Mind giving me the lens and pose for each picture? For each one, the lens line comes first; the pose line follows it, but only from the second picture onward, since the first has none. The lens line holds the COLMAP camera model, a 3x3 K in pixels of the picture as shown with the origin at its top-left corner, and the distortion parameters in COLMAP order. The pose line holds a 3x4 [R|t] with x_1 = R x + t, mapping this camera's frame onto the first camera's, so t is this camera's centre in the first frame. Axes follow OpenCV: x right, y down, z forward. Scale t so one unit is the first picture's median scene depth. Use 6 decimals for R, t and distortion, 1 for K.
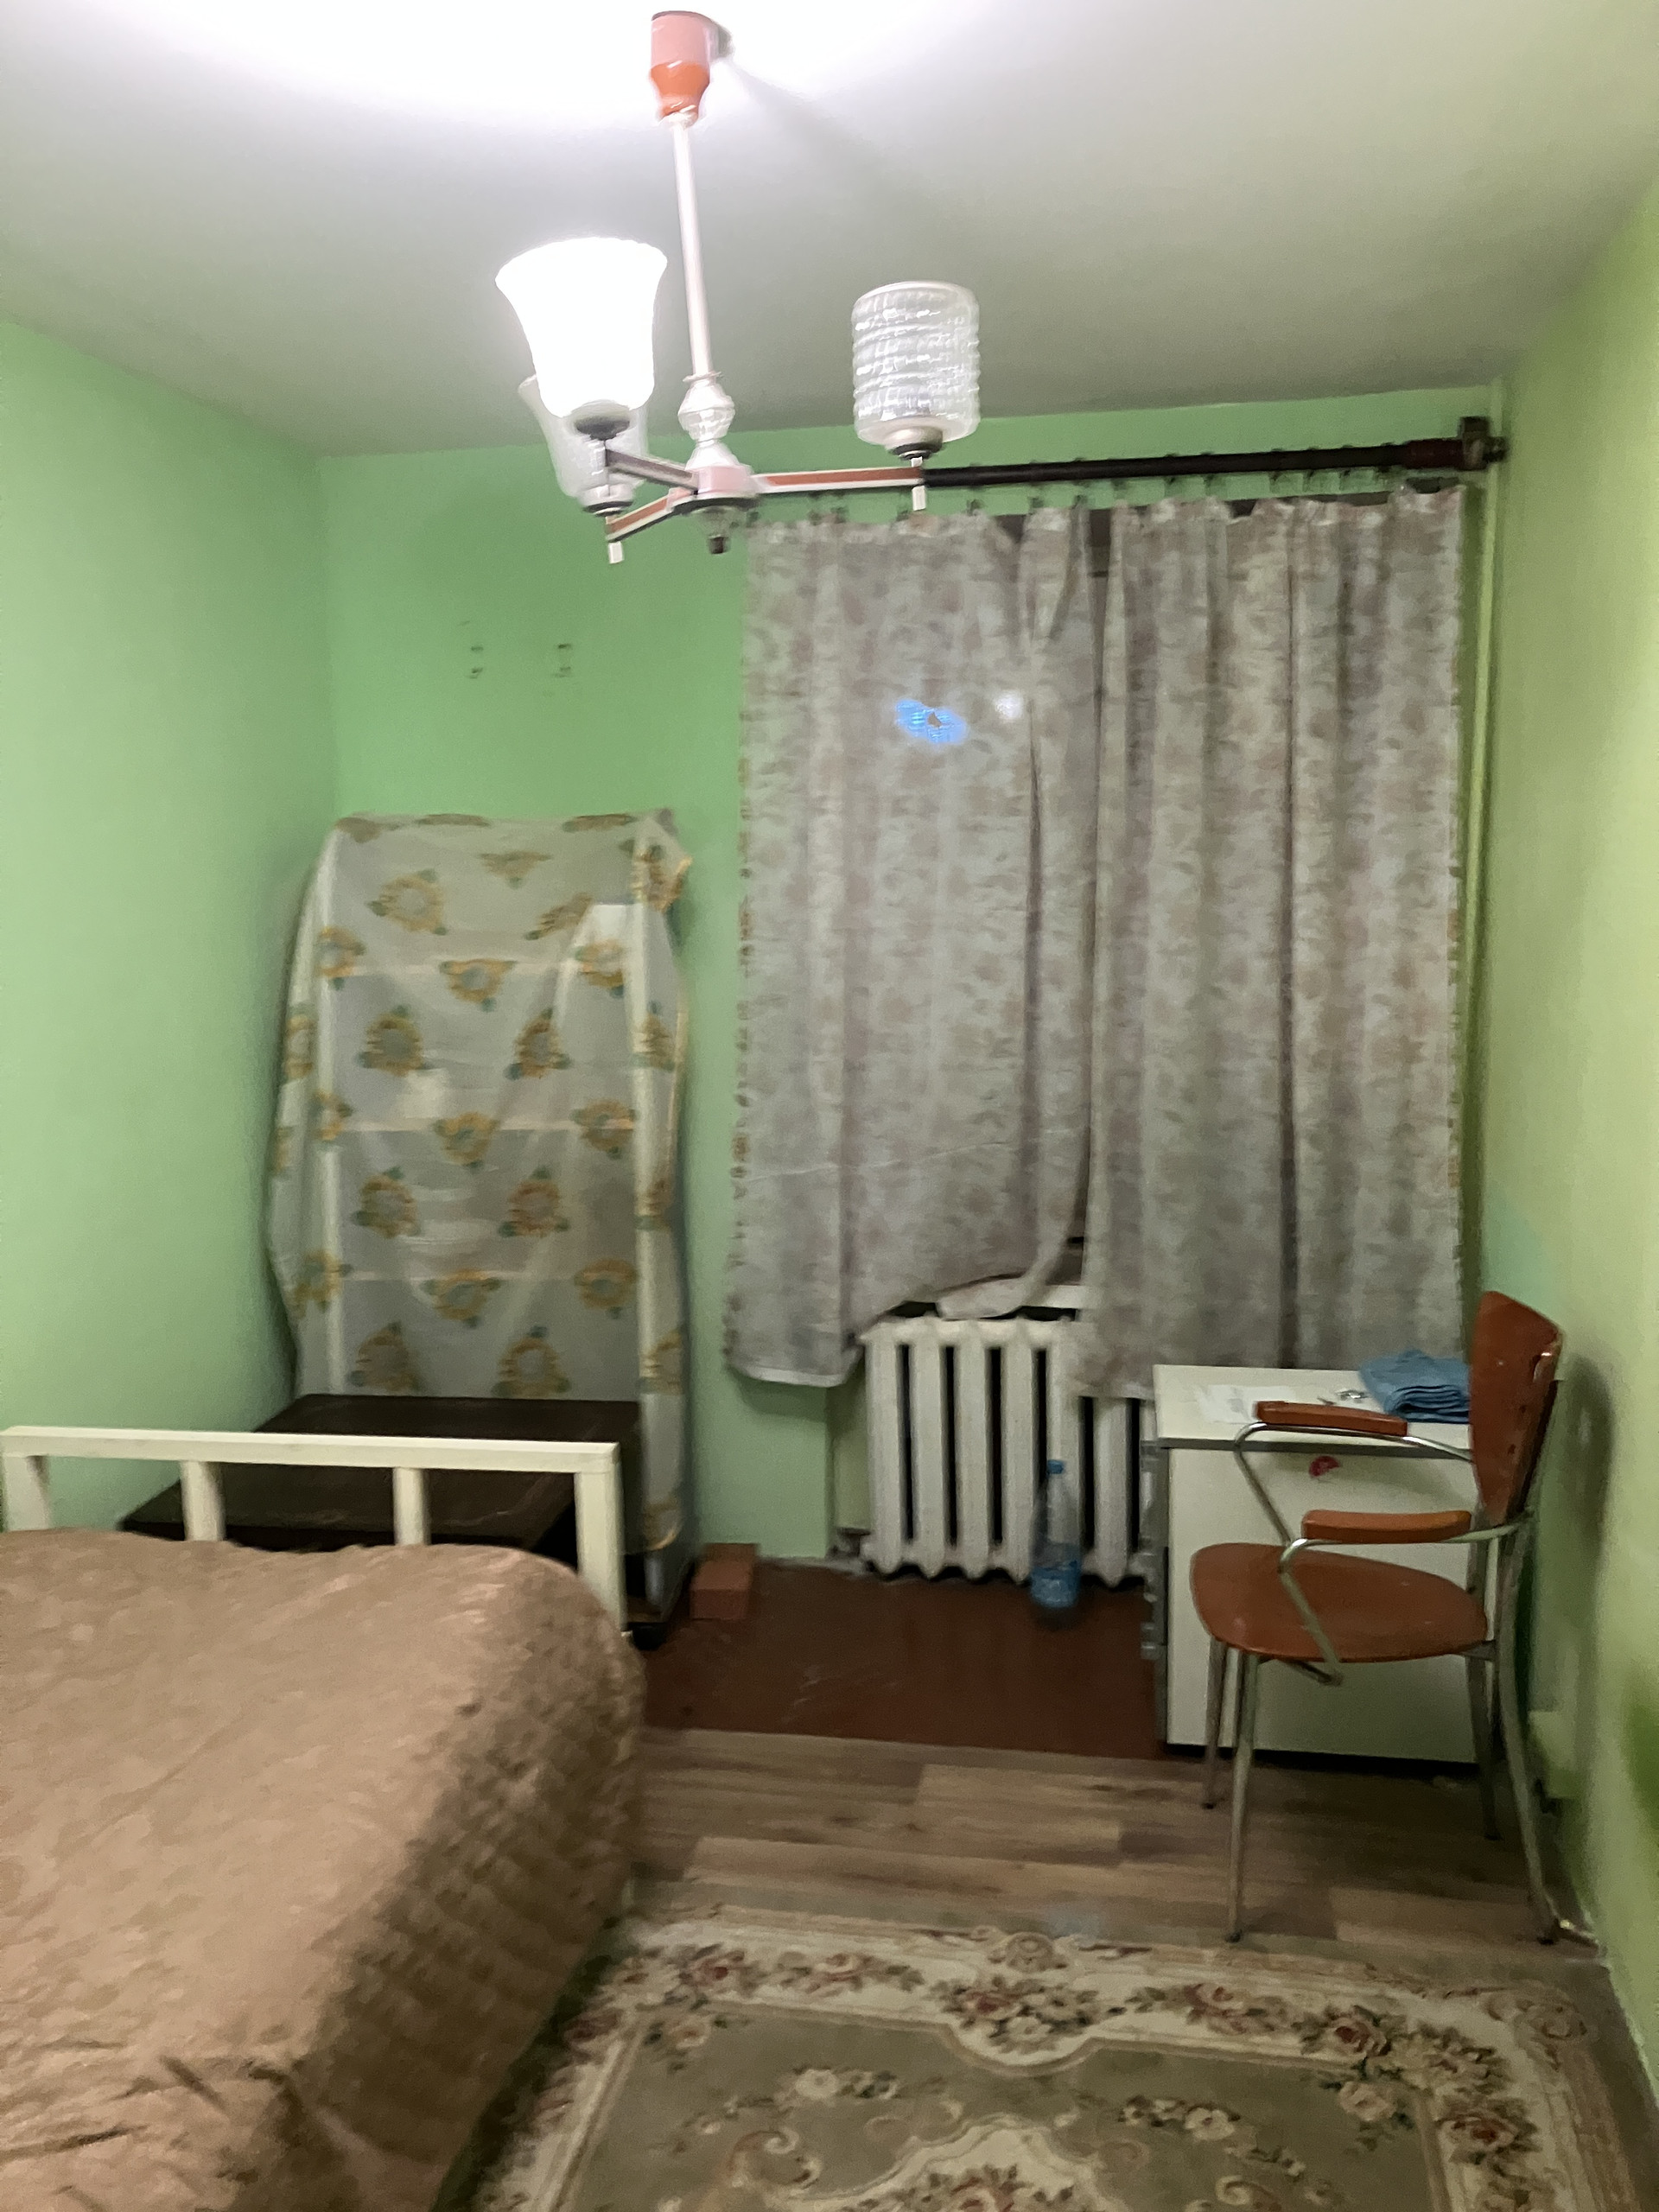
lens RADIAL K [[1774.1, 0, 879.5], [0, 1774.1, 1156.7], [0, 0, 1]] dist [0.042359, -0.026287]
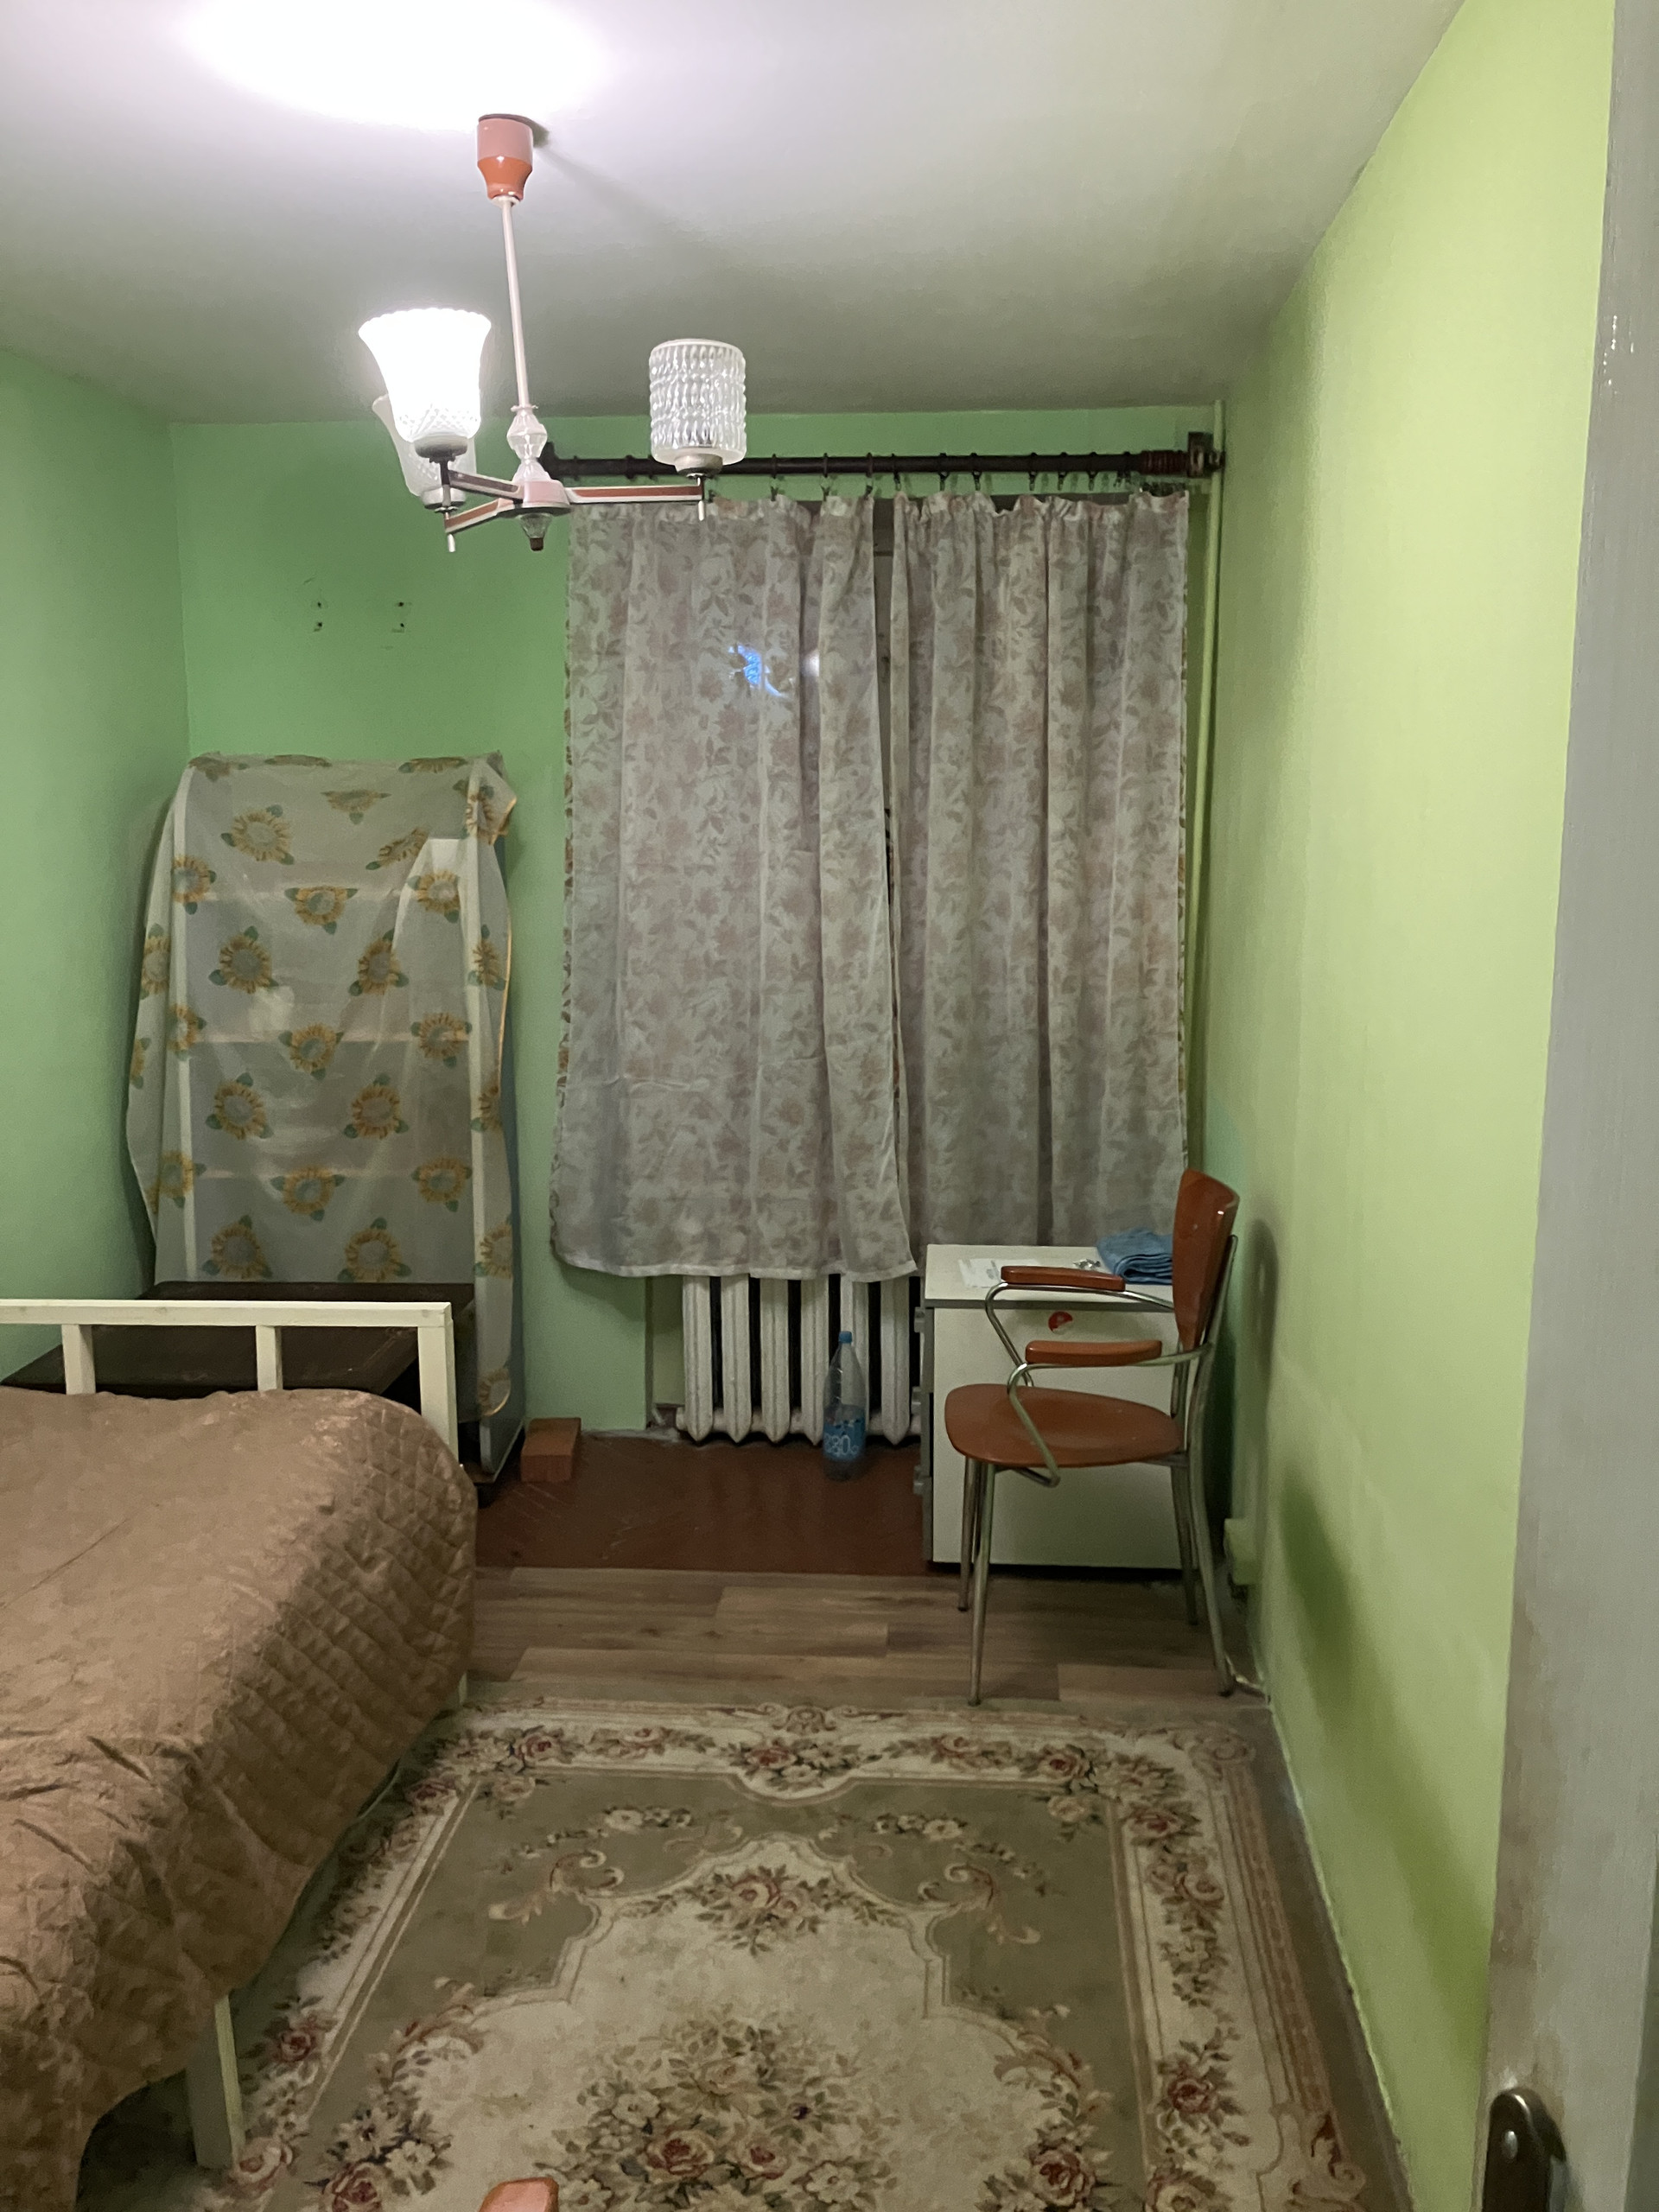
lens RADIAL K [[1774.1, 0, 883.2], [0, 1774.1, 1114.7], [0, 0, 1]] dist [0.042359, -0.026287]
pose [[0.995649, -0.000255, 0.093182, 0.023397], [-0.000182, 0.999989, 0.004682, 0.032918], [-0.093182, -0.004679, 0.995638, -0.178580]]
